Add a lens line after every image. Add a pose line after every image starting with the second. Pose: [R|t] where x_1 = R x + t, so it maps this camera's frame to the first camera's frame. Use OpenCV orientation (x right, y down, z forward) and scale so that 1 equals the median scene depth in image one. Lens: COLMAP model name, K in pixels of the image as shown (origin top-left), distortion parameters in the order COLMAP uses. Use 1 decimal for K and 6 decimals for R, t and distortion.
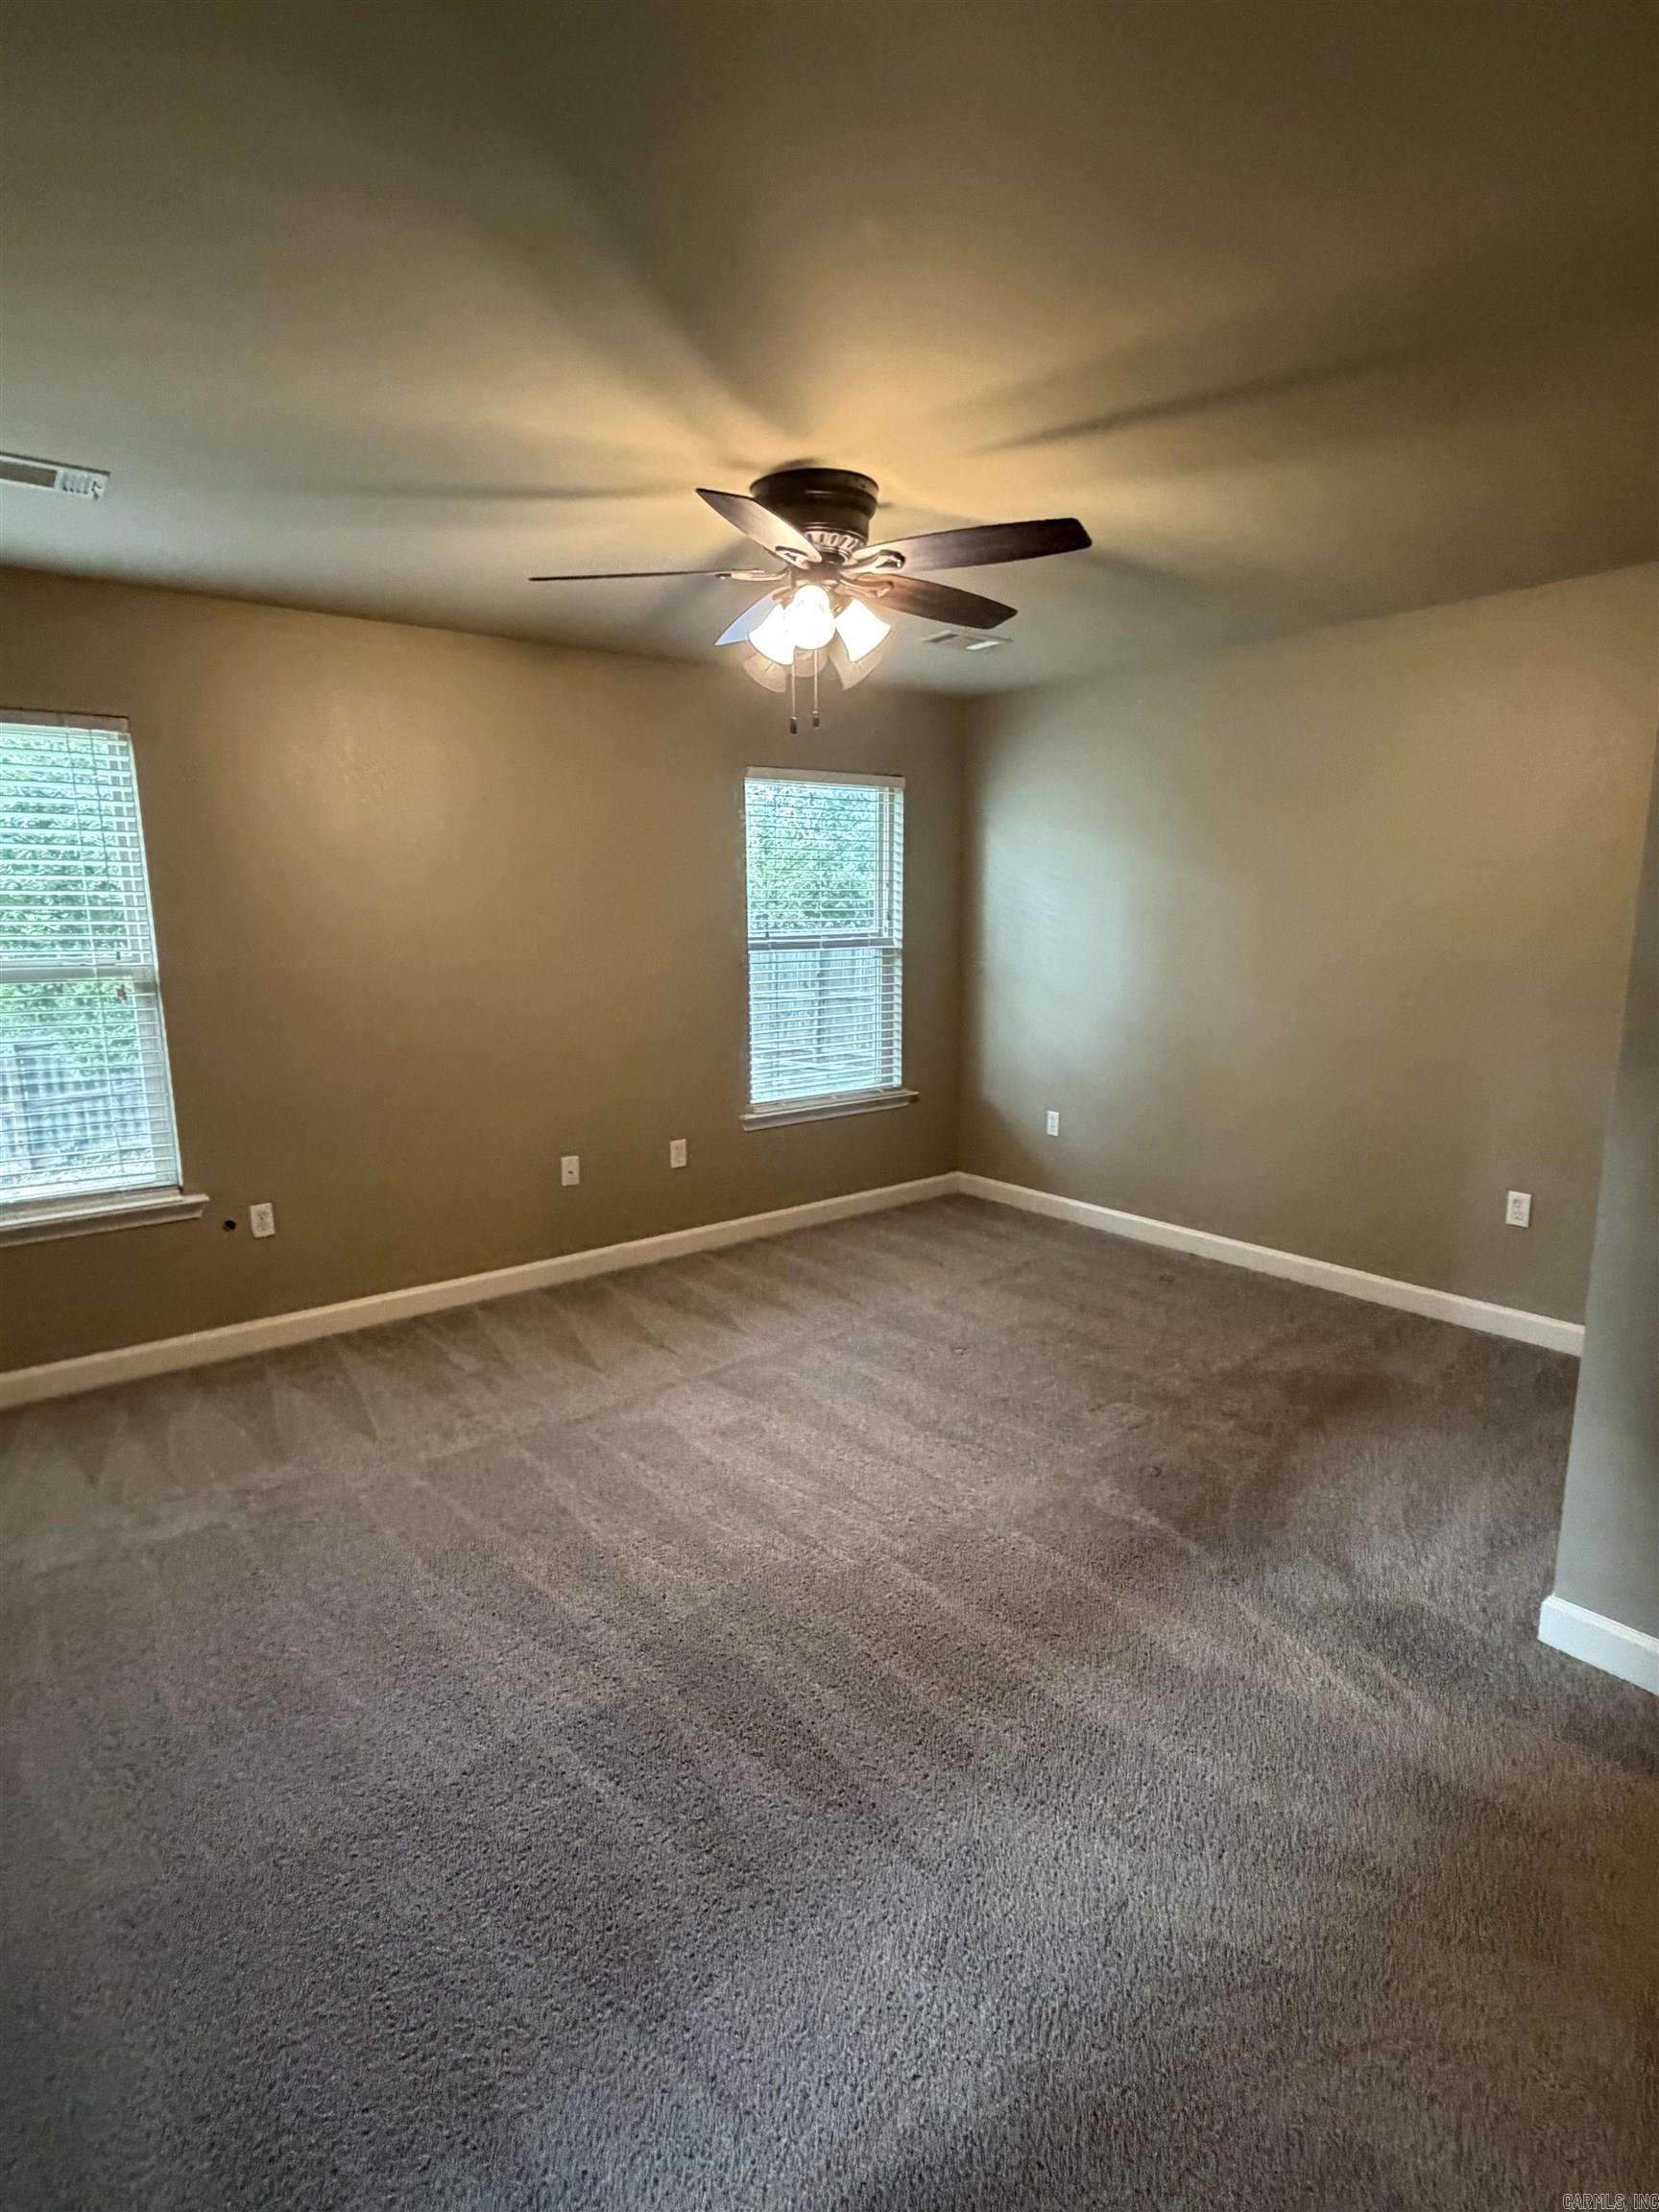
lens RADIAL K [[1158.9, 0, 831.7], [0, 1158.9, 1104.0], [0, 0, 1]] dist [-0.002533, -0.001480]
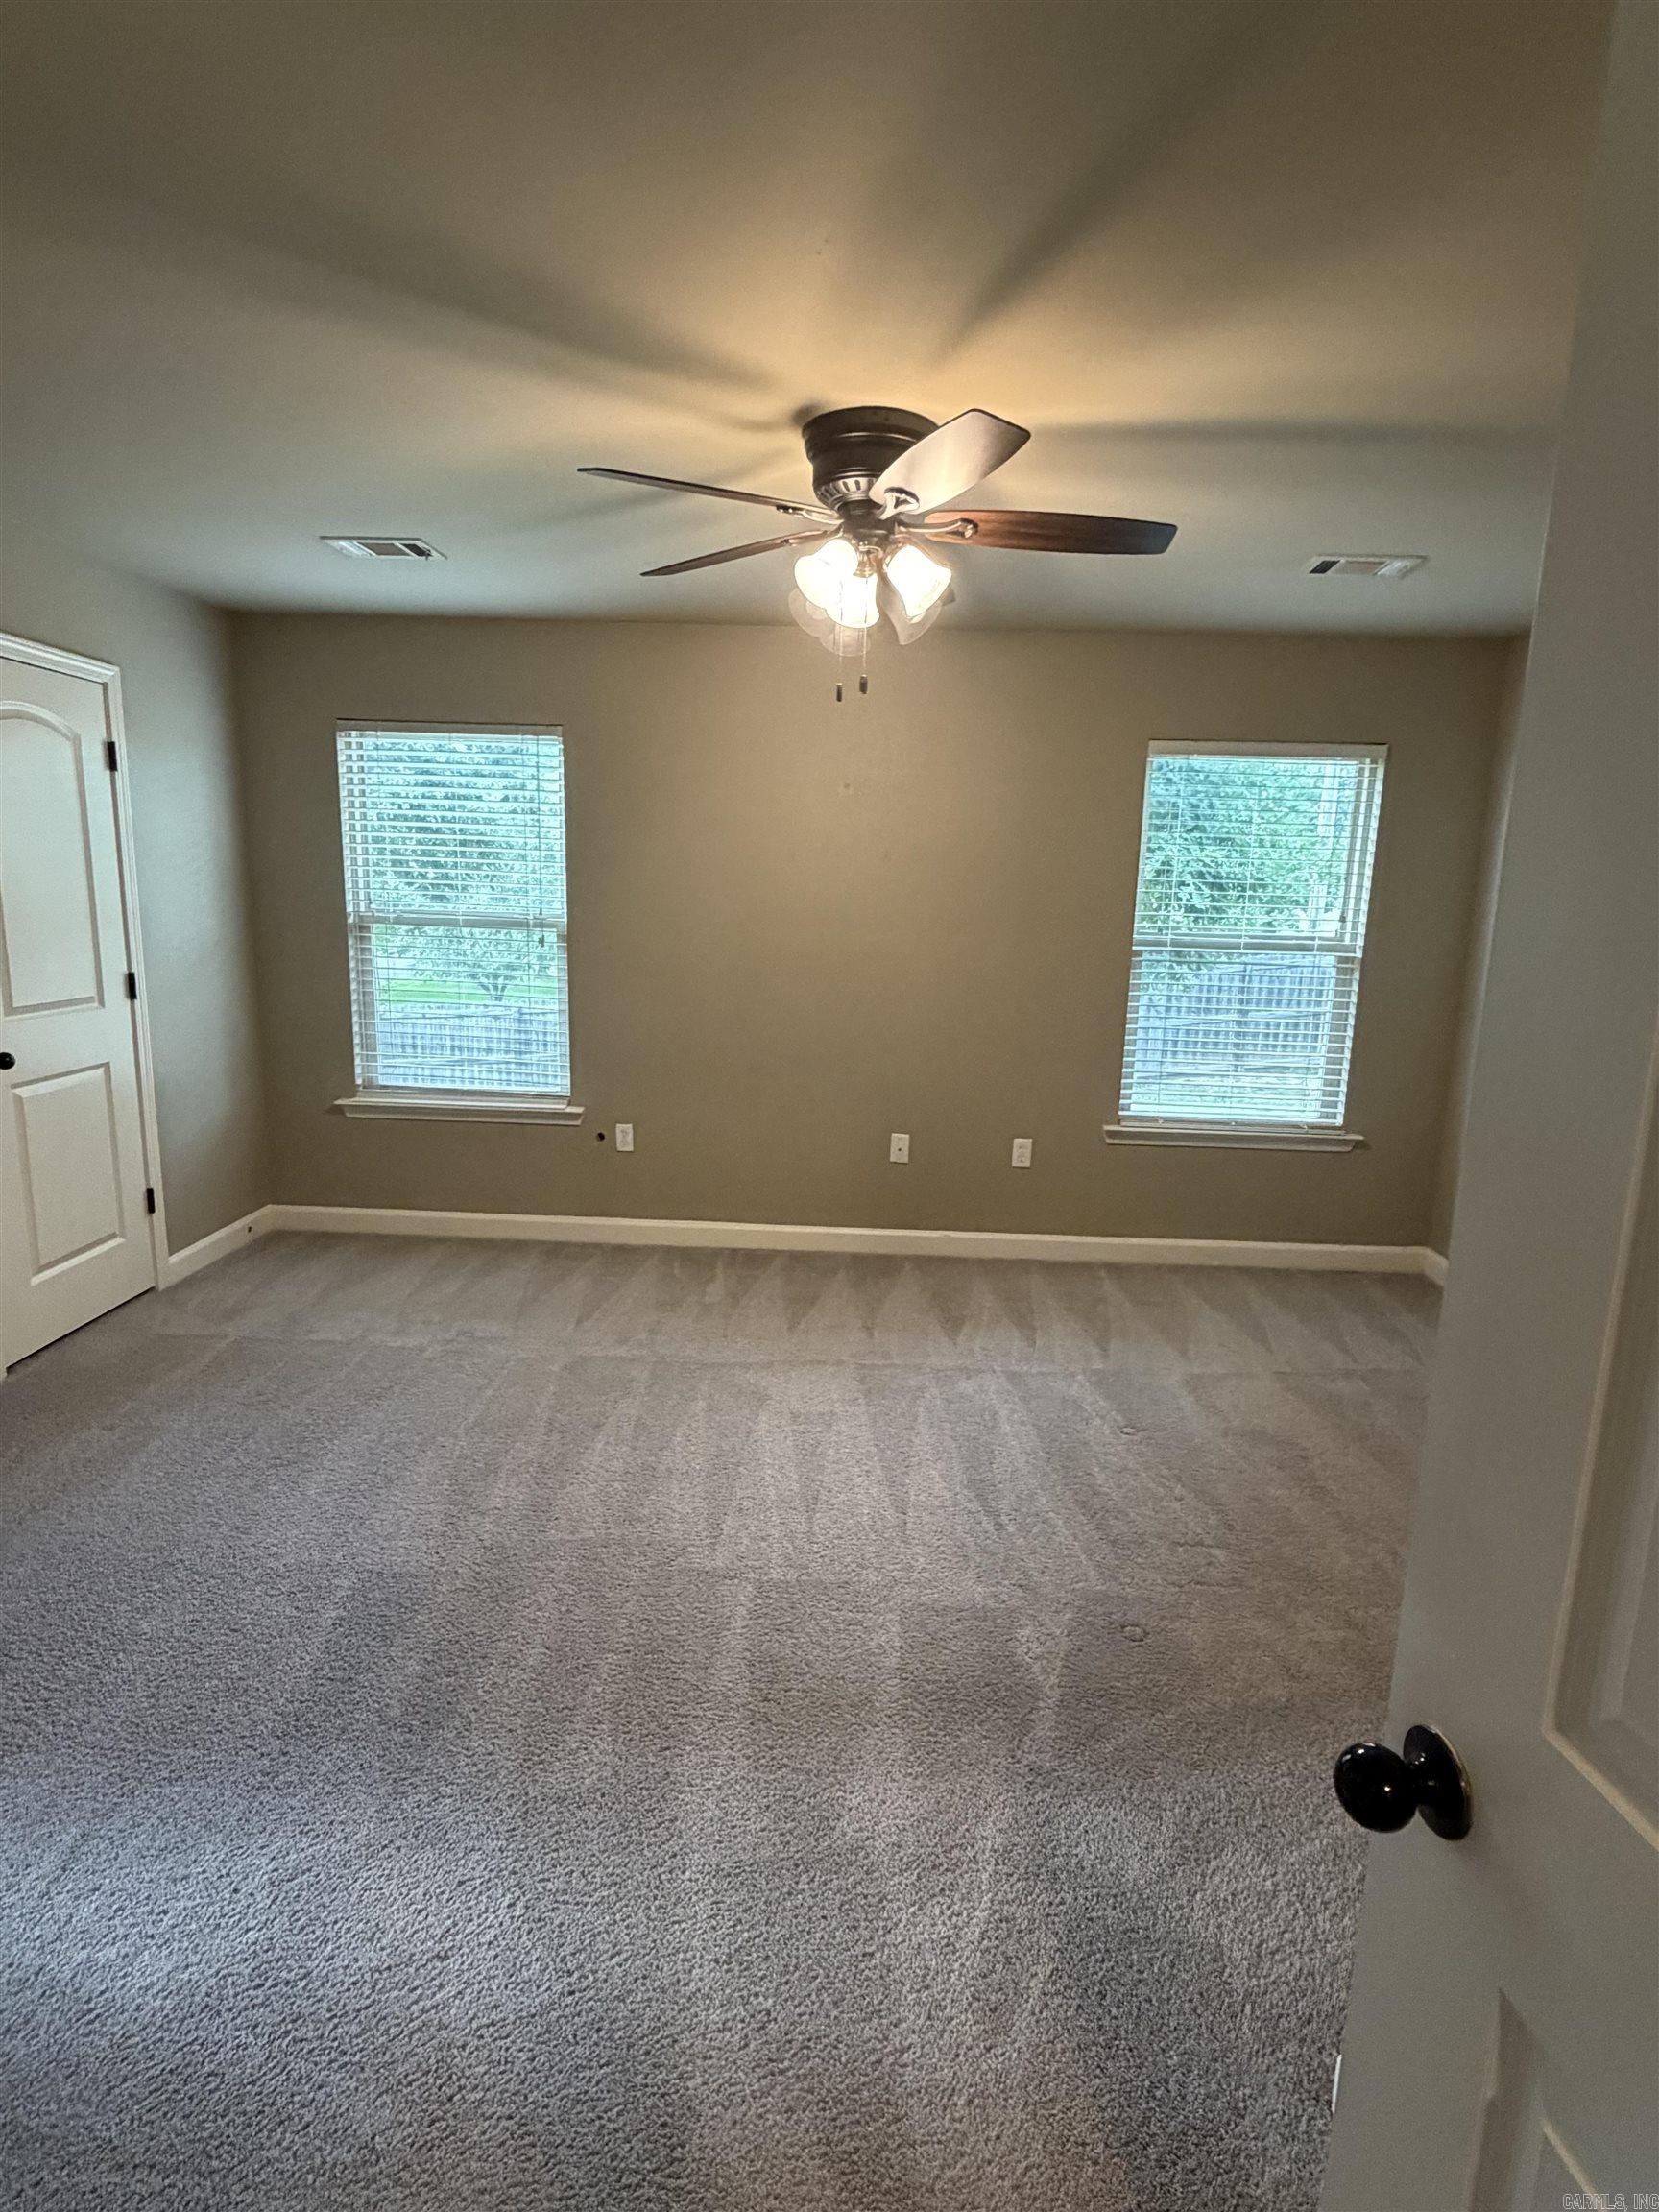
lens RADIAL K [[1158.9, 0, 829.7], [0, 1158.9, 1104.5], [0, 0, 1]] dist [-0.002533, -0.001480]
pose [[0.758500, 0.149588, -0.634273, 0.448849], [-0.147762, 0.987426, 0.056174, -0.034147], [0.634700, 0.051114, 0.771066, 0.209517]]
